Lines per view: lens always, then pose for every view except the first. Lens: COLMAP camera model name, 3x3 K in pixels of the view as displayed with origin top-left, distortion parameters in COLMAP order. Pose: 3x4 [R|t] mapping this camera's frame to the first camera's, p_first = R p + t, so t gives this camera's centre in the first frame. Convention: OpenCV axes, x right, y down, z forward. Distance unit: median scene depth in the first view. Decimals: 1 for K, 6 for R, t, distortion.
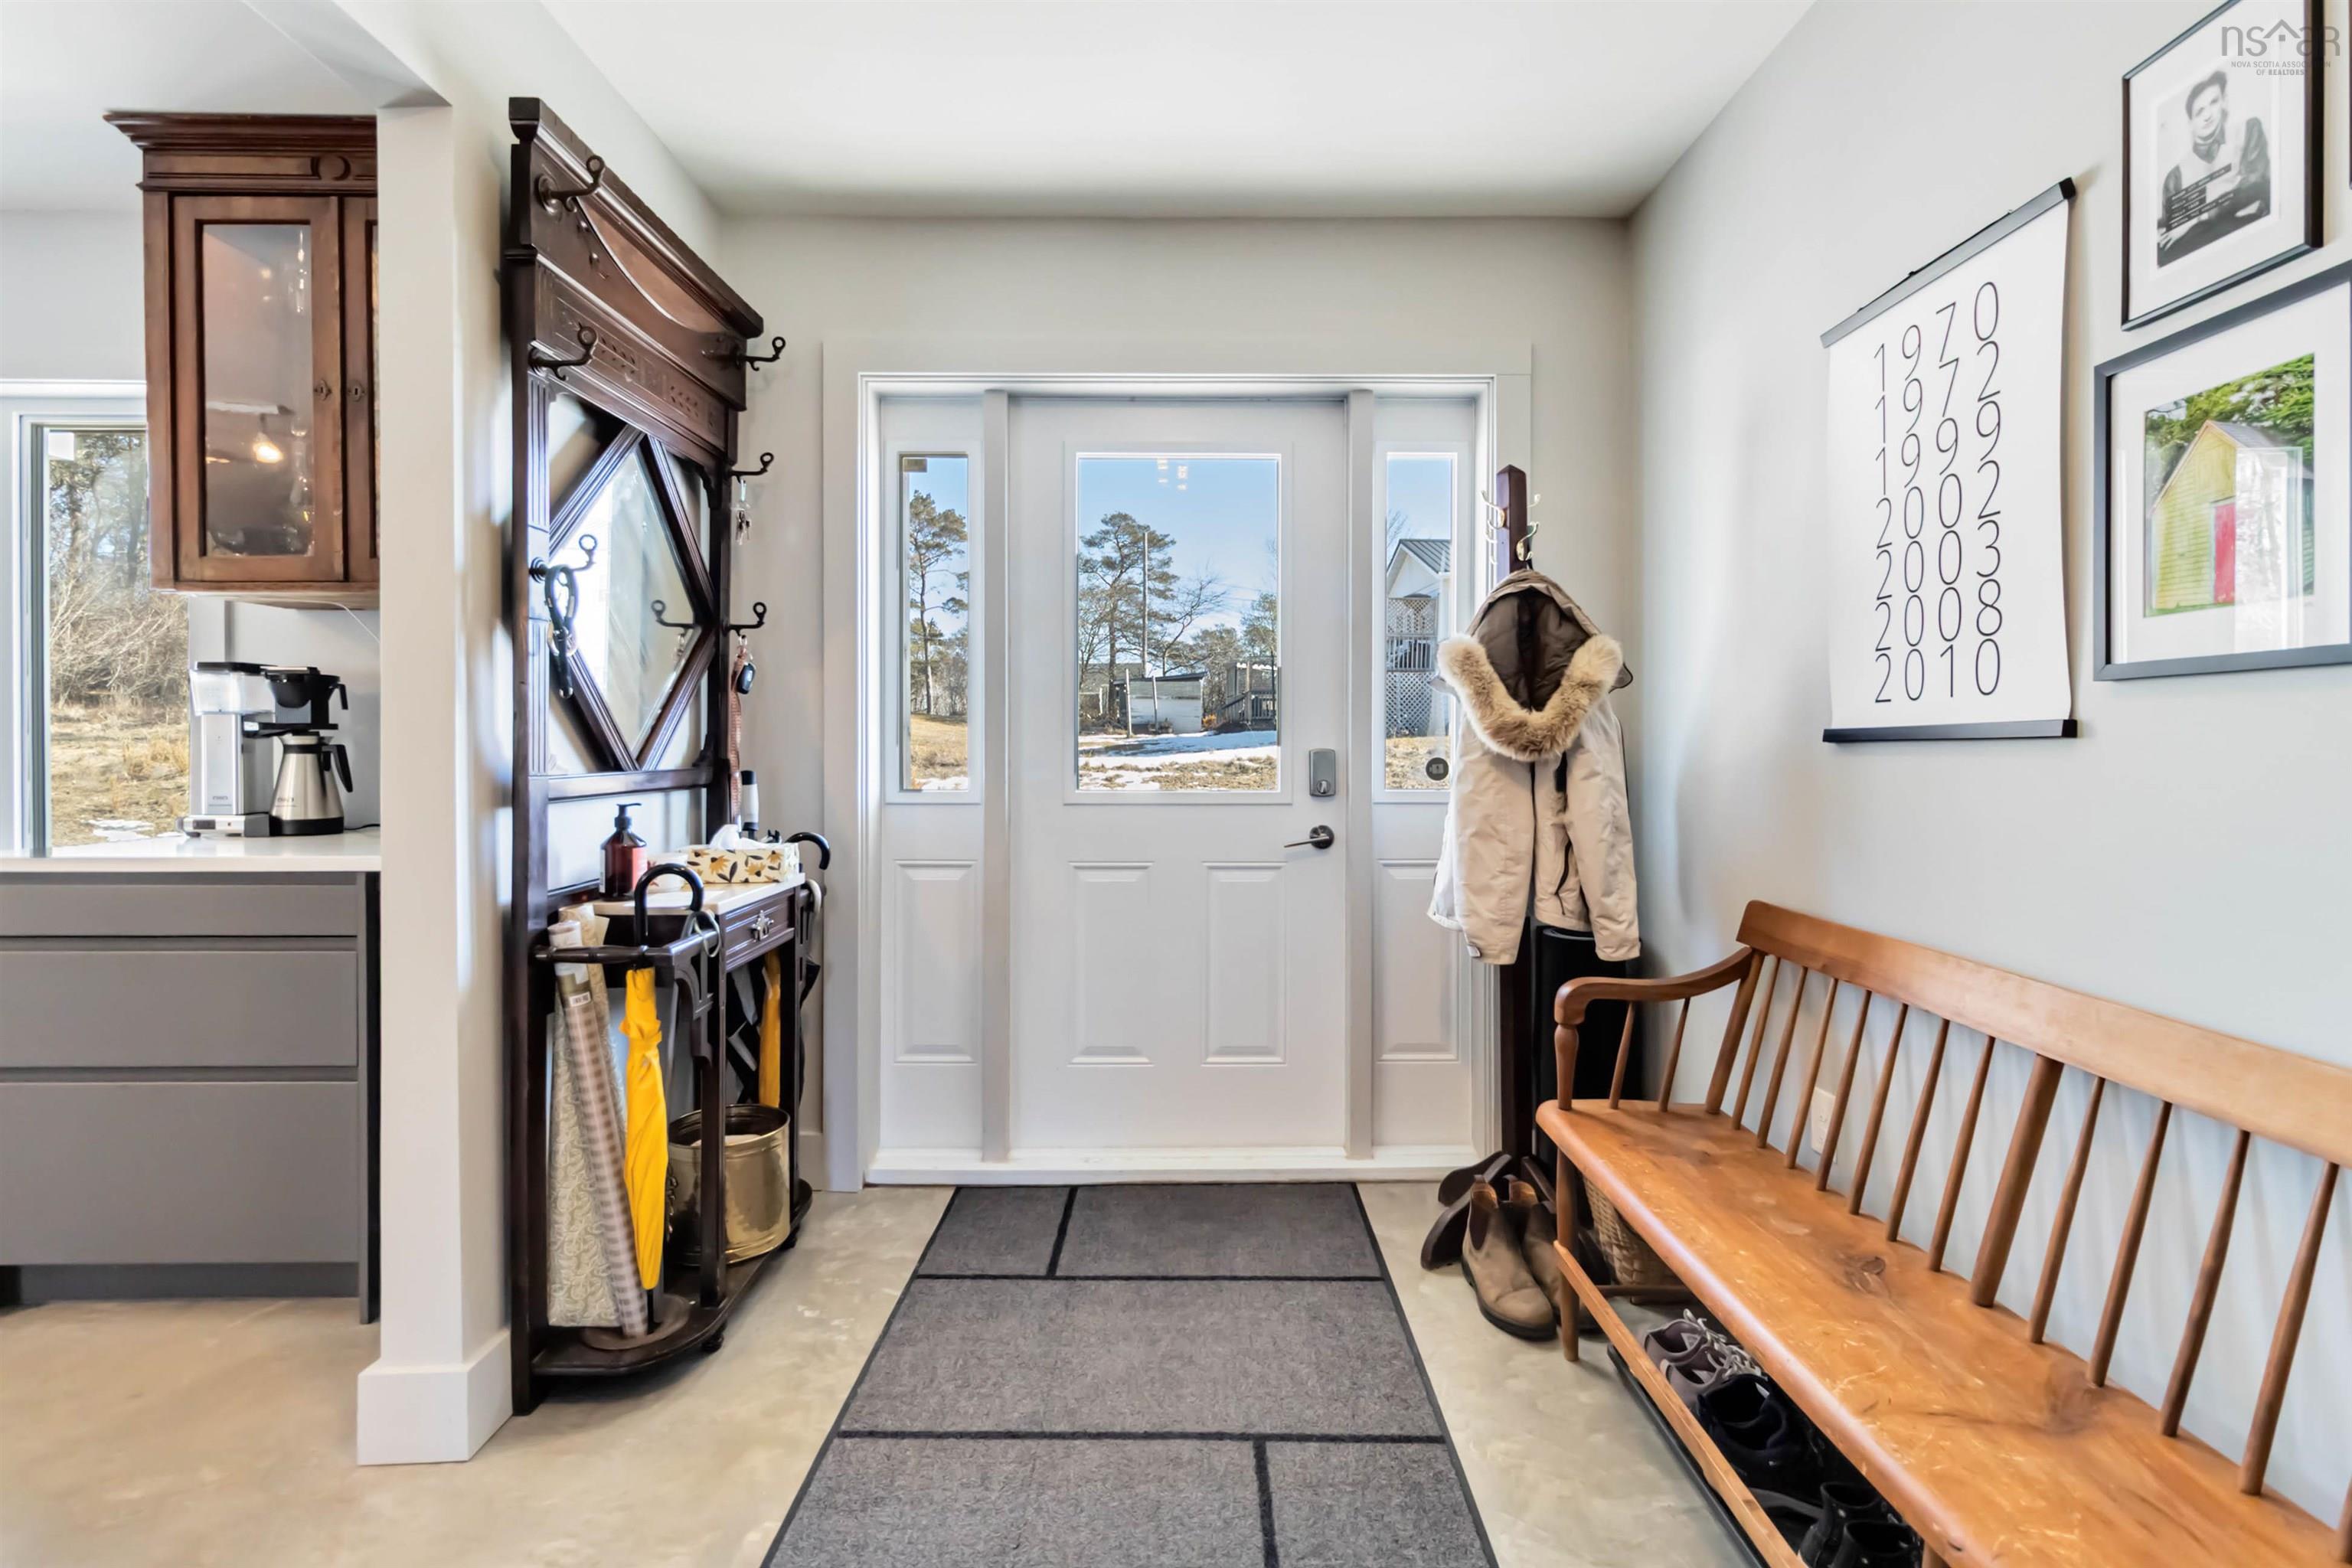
lens RADIAL K [[1082.6, 0, 1203.3], [0, 1082.6, 753.1], [0, 0, 1]] dist [0.001776, 0.000734]
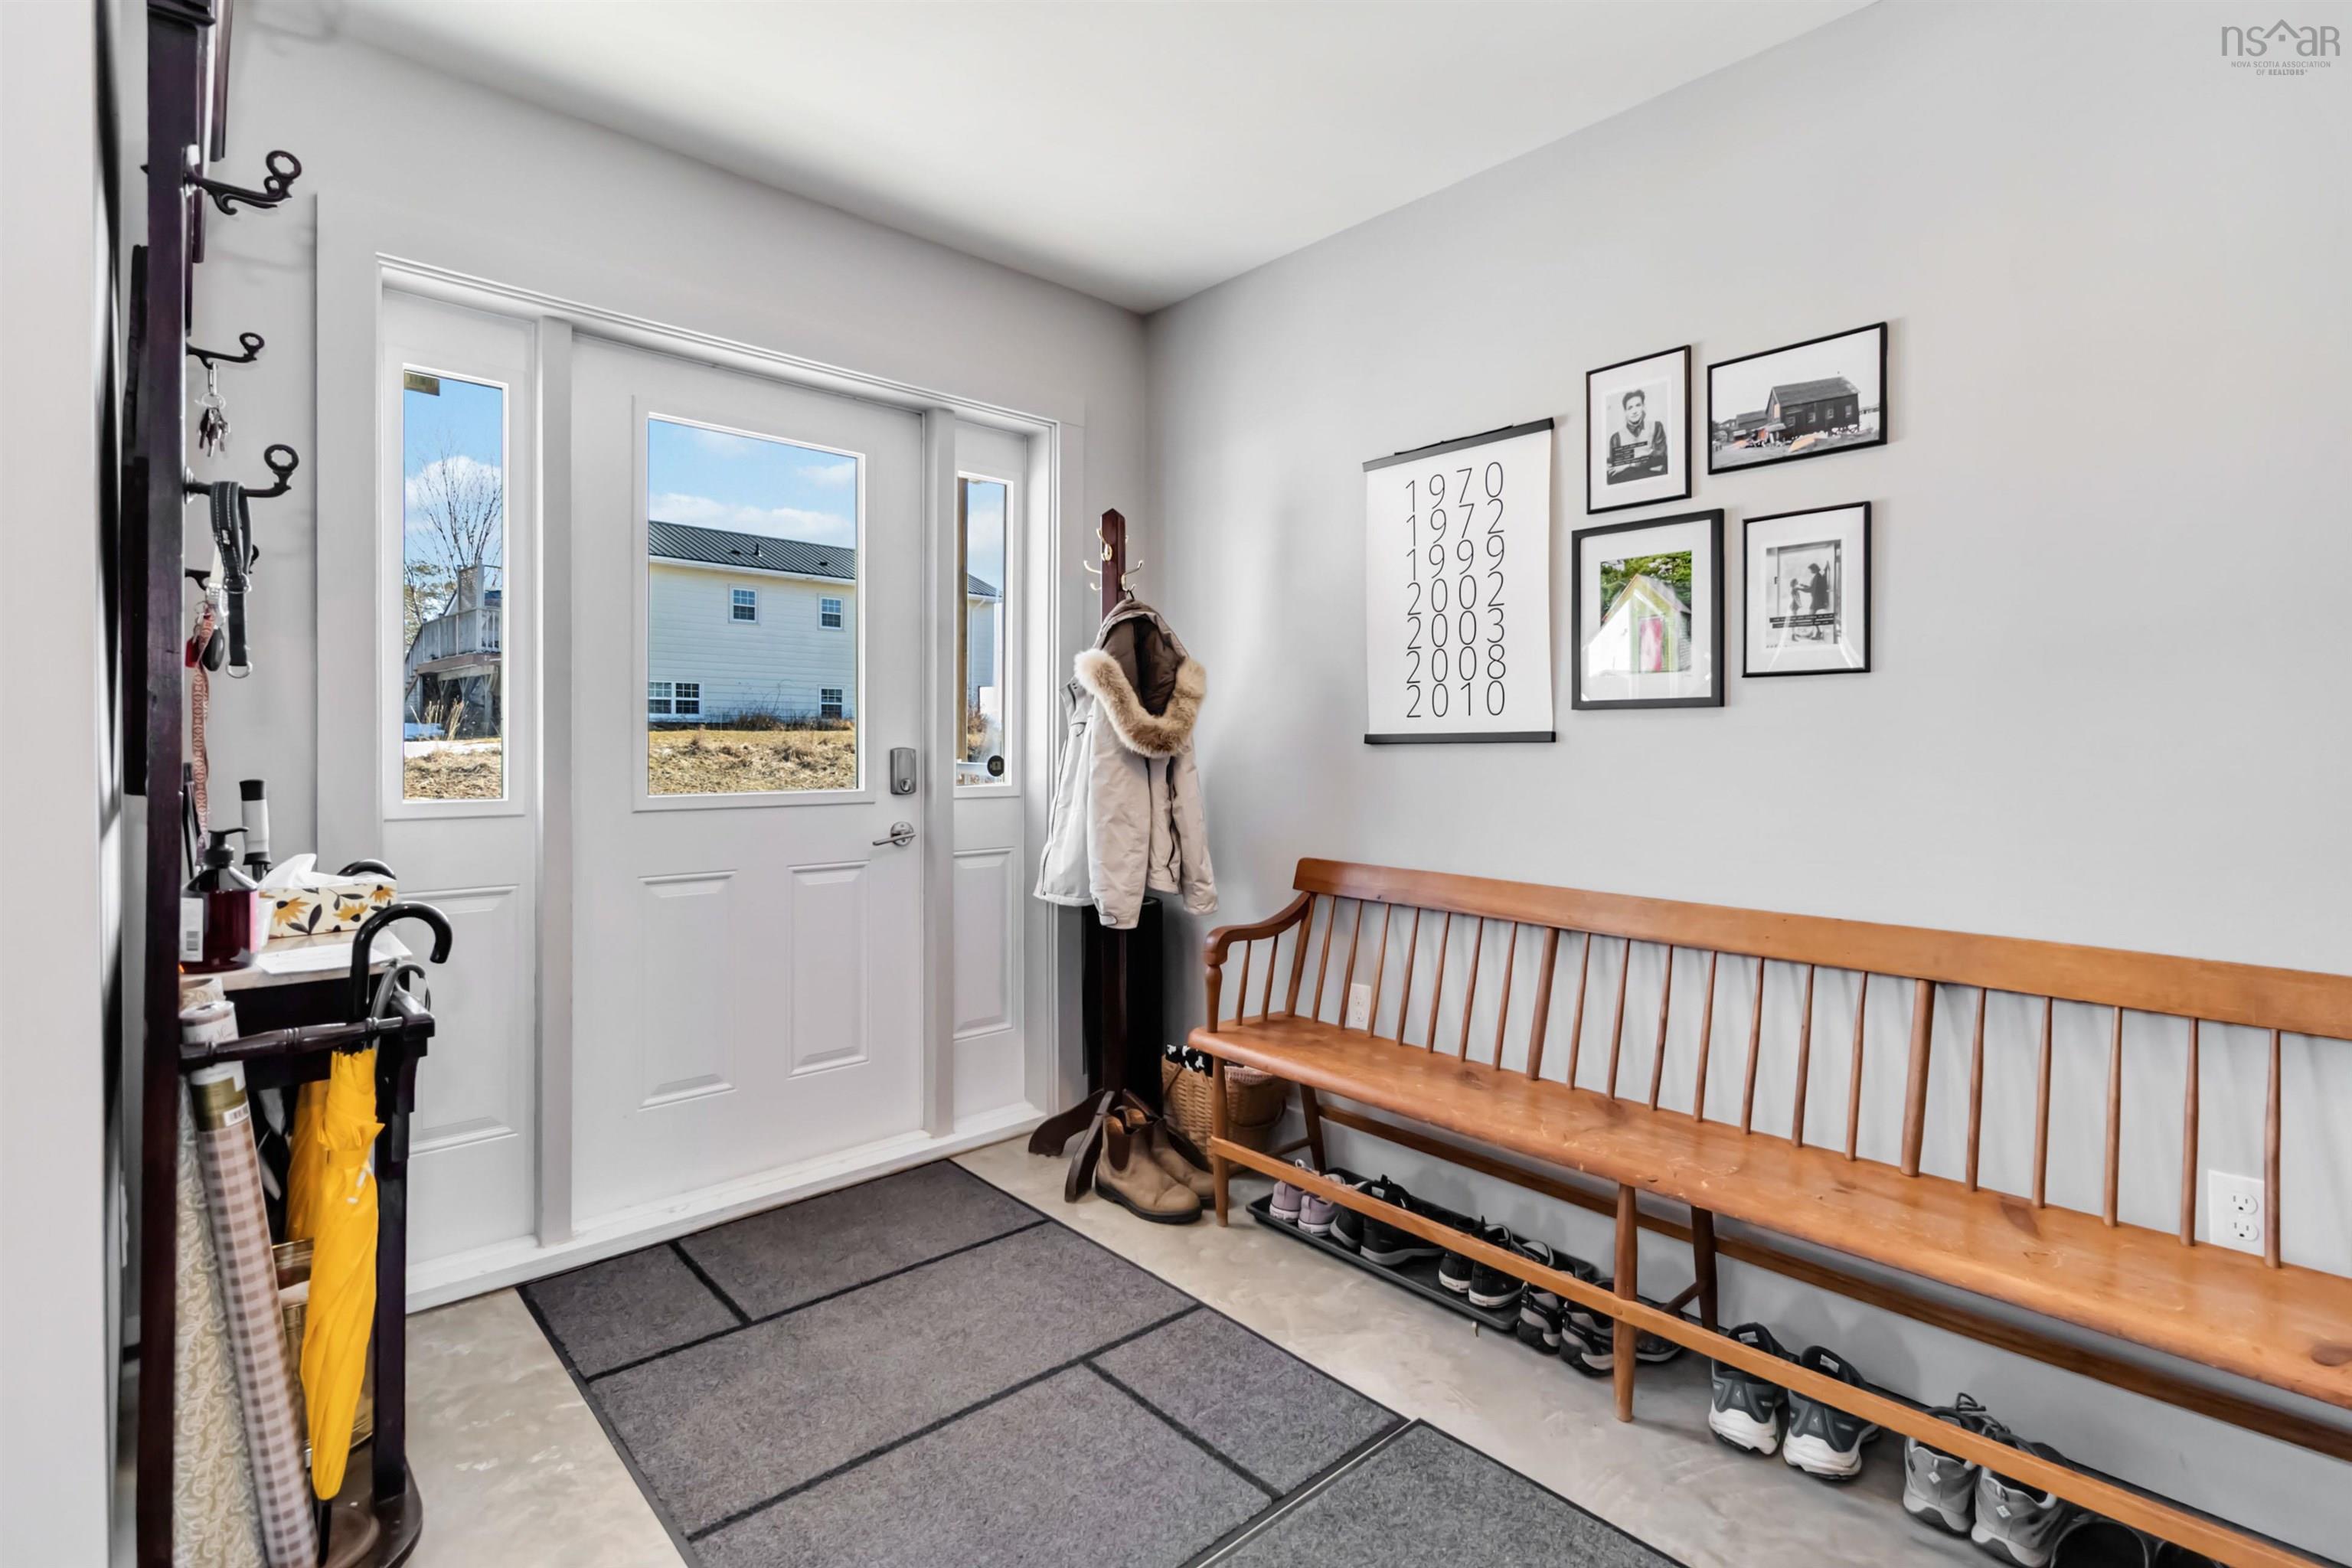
lens RADIAL K [[1082.6, 0, 1193.2], [0, 1082.6, 748.0], [0, 0, 1]] dist [0.001776, 0.000734]
pose [[0.743790, -0.001230, 0.668412, -0.532336], [0.002641, 0.999996, -0.001099, -0.002903], [-0.668408, 0.002582, 0.743791, 0.070605]]
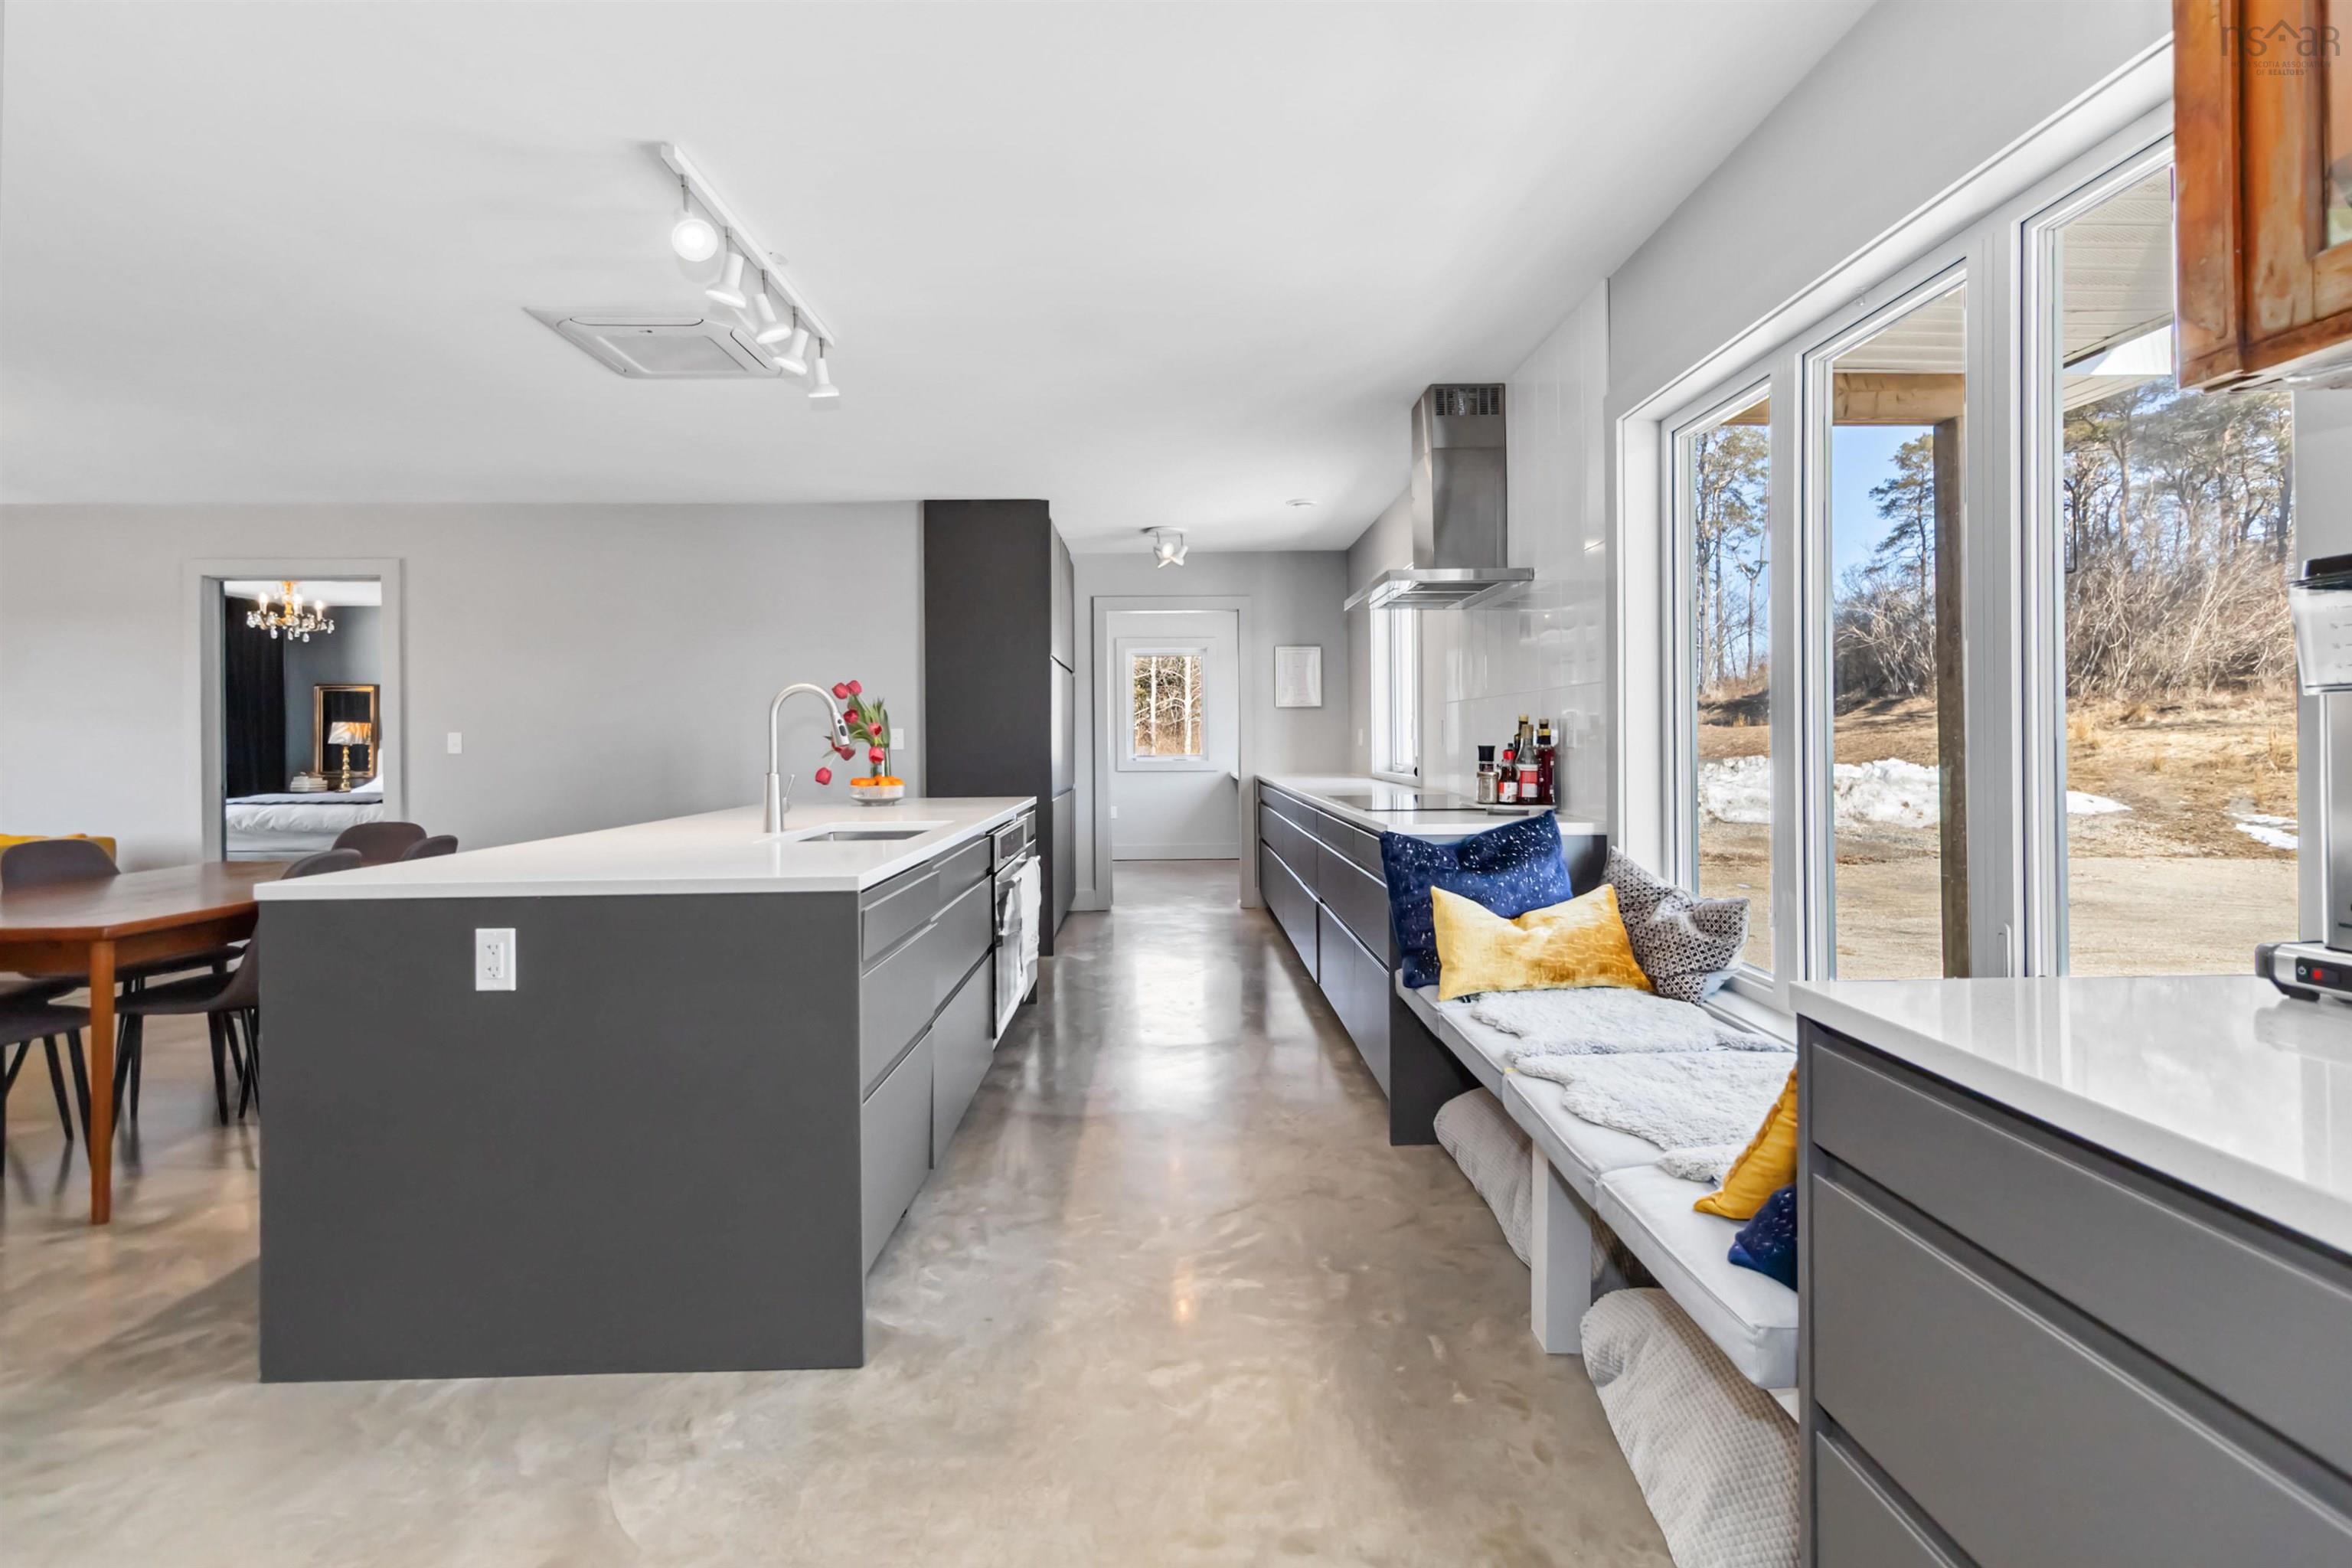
lens RADIAL K [[1082.6, 0, 1187.5], [0, 1082.6, 731.4], [0, 0, 1]] dist [0.001776, 0.000734]
pose [[-0.000359, -0.007693, -0.999970, -0.030681], [-0.000272, 0.999970, -0.007693, -0.000301], [1.000000, 0.000269, -0.000361, 0.033950]]
